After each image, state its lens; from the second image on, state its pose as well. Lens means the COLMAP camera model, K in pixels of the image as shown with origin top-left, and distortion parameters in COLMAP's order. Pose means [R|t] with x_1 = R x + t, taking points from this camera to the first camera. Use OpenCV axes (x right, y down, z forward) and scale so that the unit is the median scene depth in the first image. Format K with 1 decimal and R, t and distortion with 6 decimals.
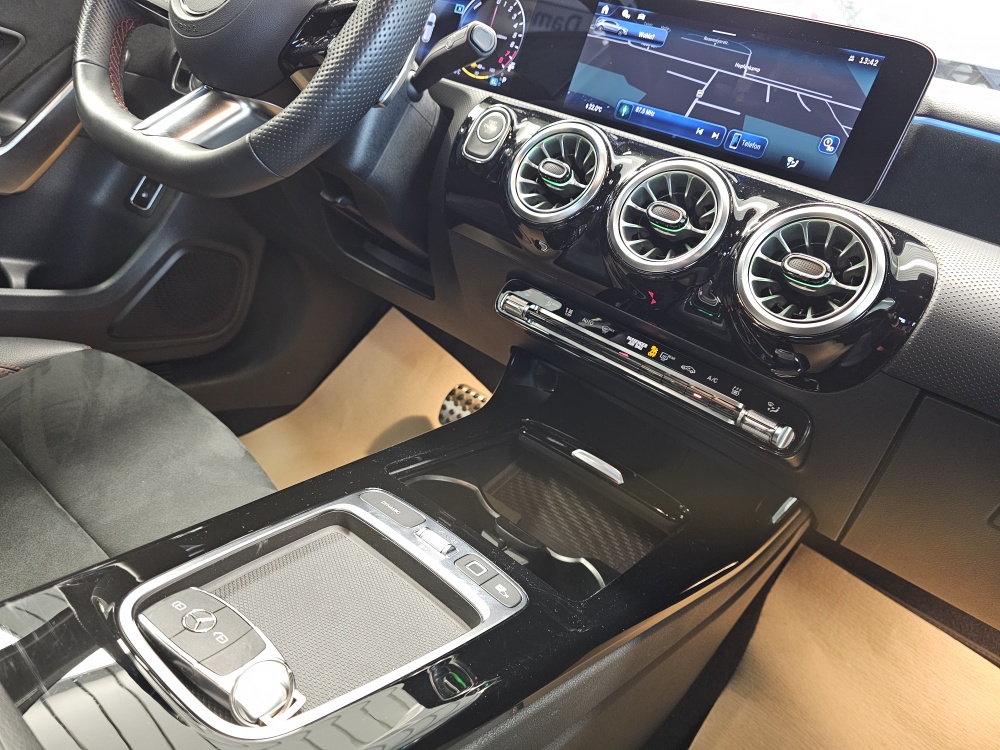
lens RADIAL K [[694.3, 0, 500.6], [0, 694.3, 373.0], [0, 0, 1]] dist [0.034046, -0.052571]
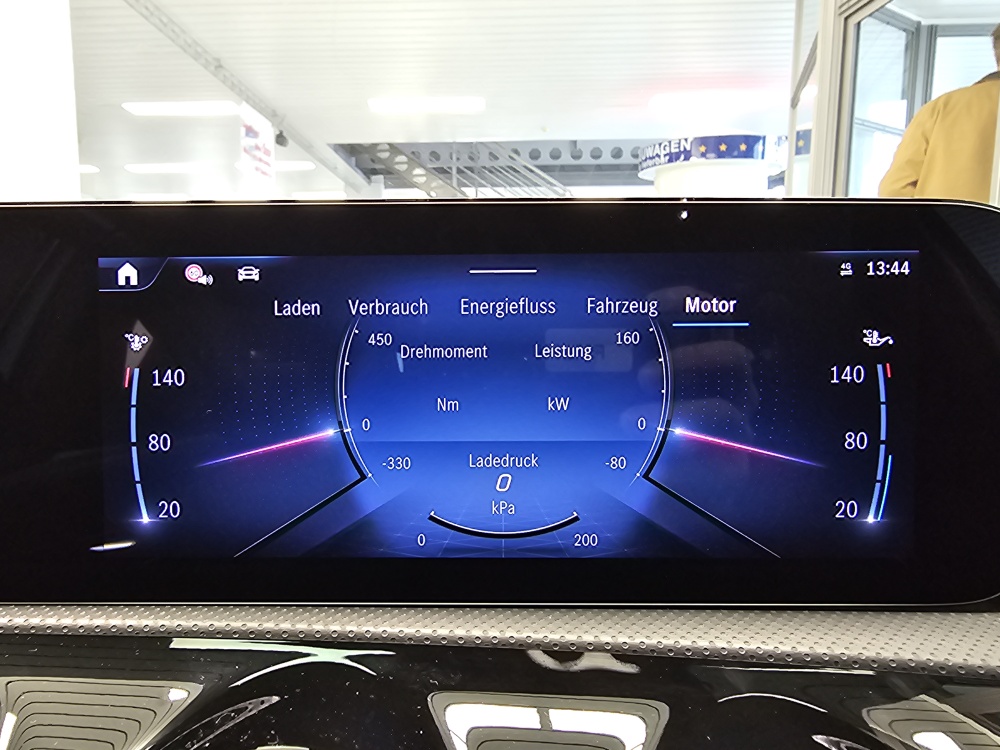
lens RADIAL K [[705.0, 0, 427.8], [0, 705.0, 376.0], [0, 0, 1]] dist [-0.004681, 0.001422]
pose [[0.781110, -0.350900, 0.516465, 0.072557], [0.421709, 0.906466, -0.021922, -0.425066], [-0.460465, 0.234921, 0.856028, 0.677491]]
